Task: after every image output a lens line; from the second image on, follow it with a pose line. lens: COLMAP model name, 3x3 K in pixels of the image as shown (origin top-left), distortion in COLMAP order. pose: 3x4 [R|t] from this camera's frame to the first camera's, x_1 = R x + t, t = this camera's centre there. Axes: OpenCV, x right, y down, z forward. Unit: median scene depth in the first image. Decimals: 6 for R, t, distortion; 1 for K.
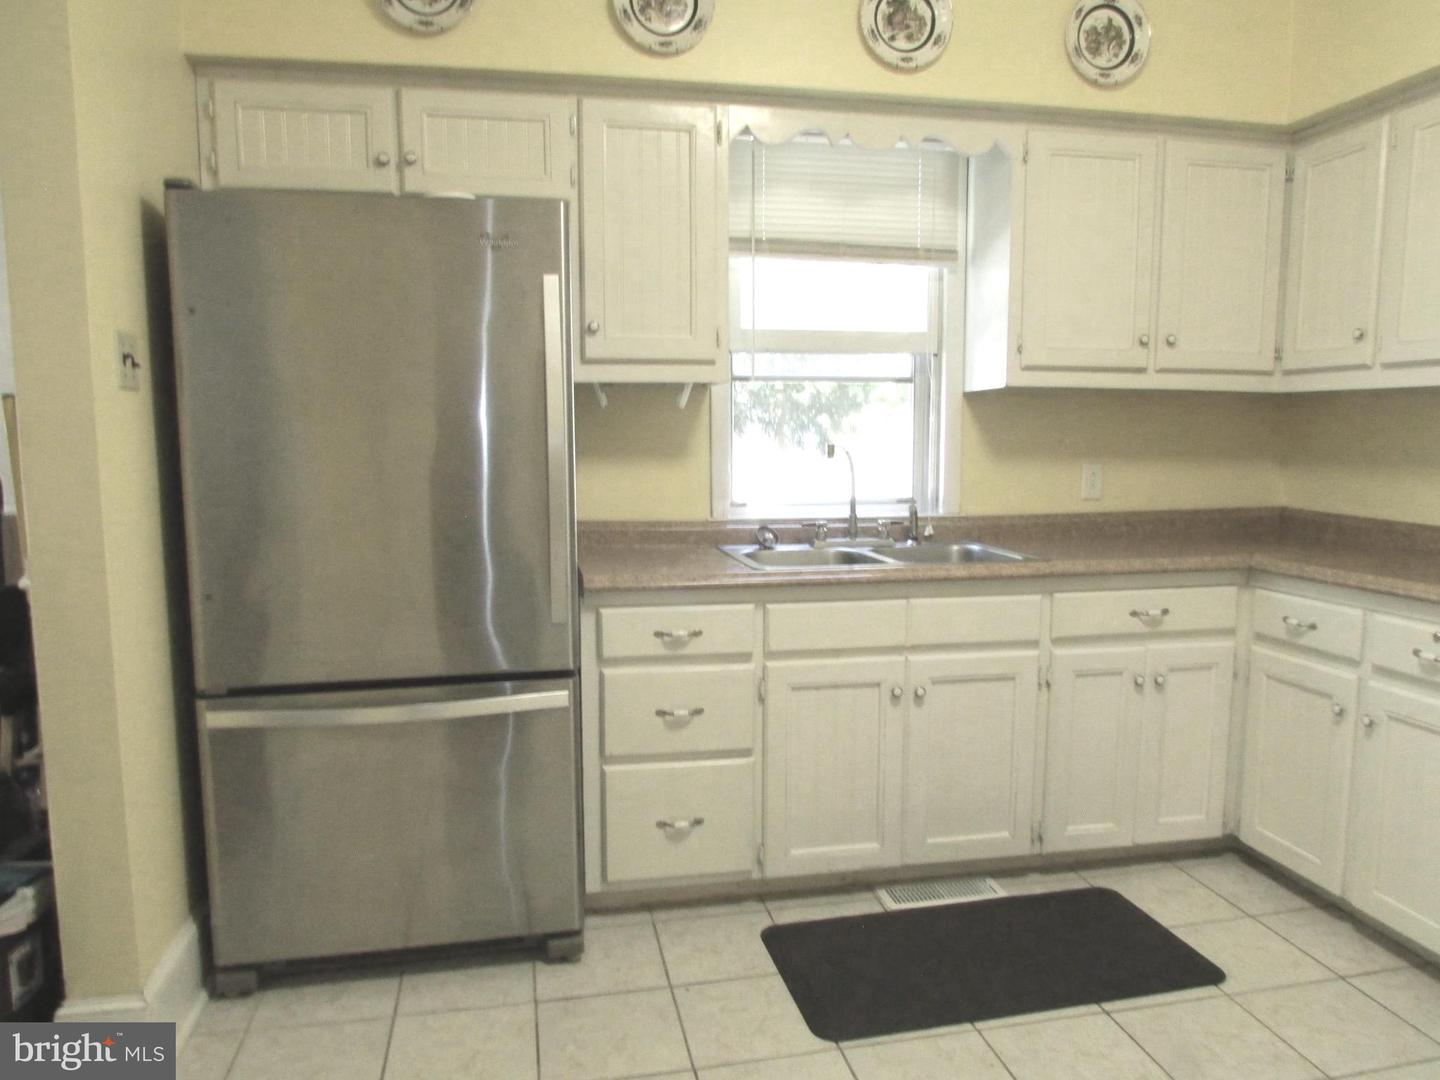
lens RADIAL K [[1000.7, 0, 720.0], [0, 1000.7, 540.0], [0, 0, 1]] dist [-0.033398, 0.004680]
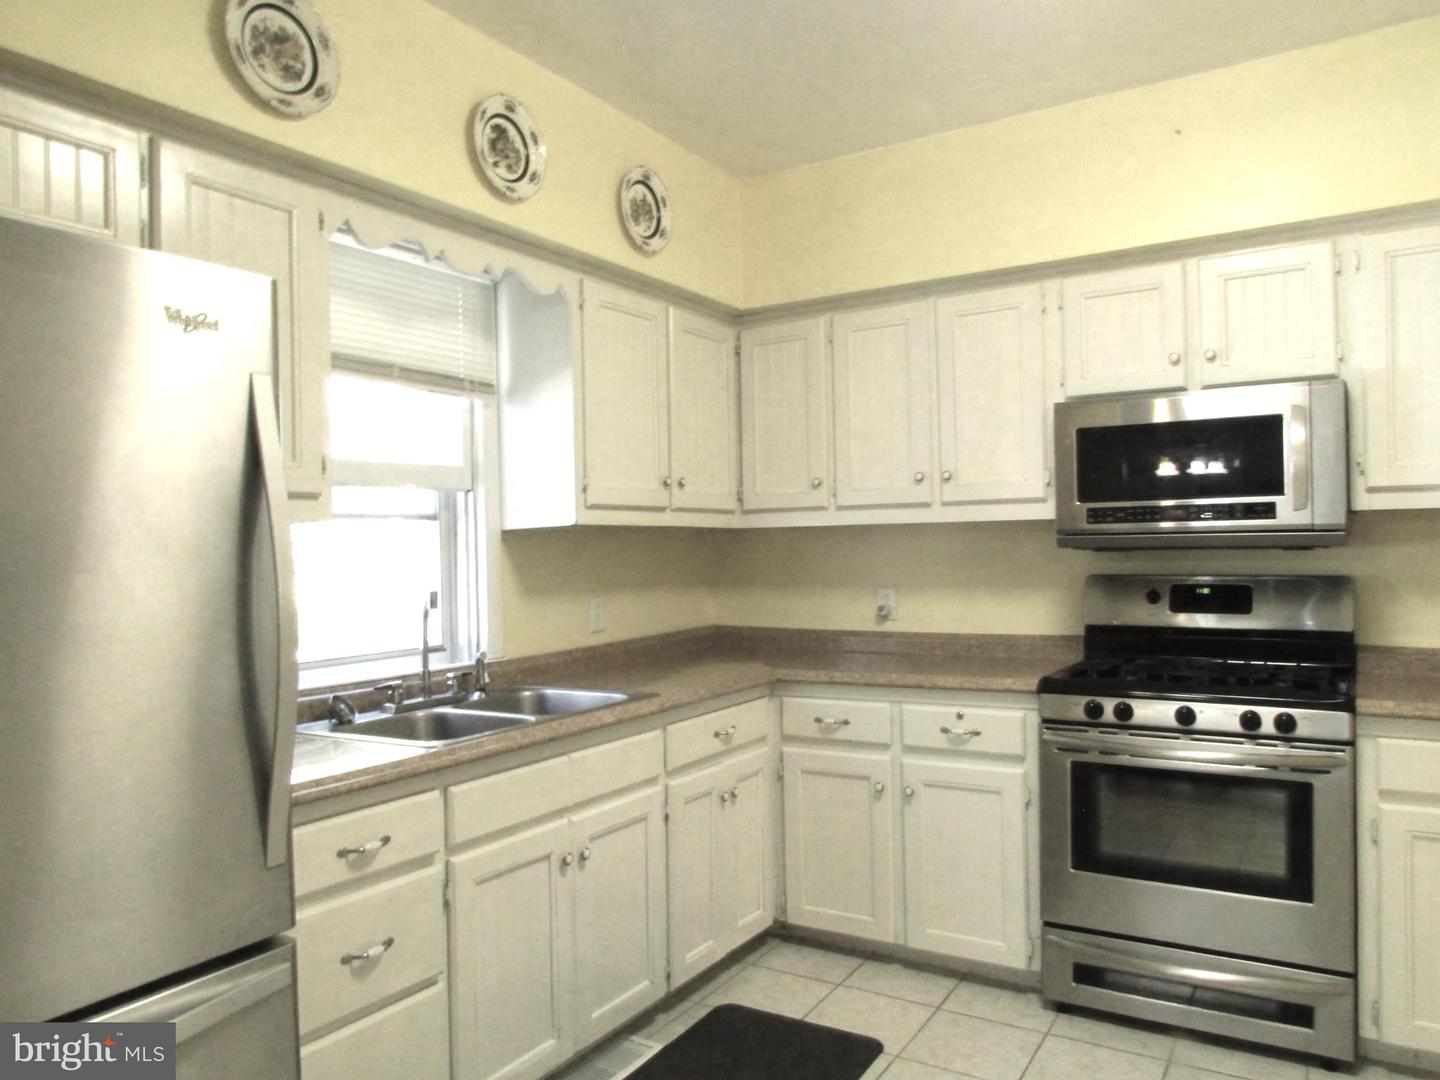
lens RADIAL K [[1000.7, 0, 720.0], [0, 1000.7, 540.0], [0, 0, 1]] dist [-0.033398, 0.004680]
pose [[0.693848, -0.009436, 0.720059, -0.352666], [0.101632, 0.991189, -0.084943, -0.041551], [-0.712913, 0.132118, 0.688694, 0.222776]]
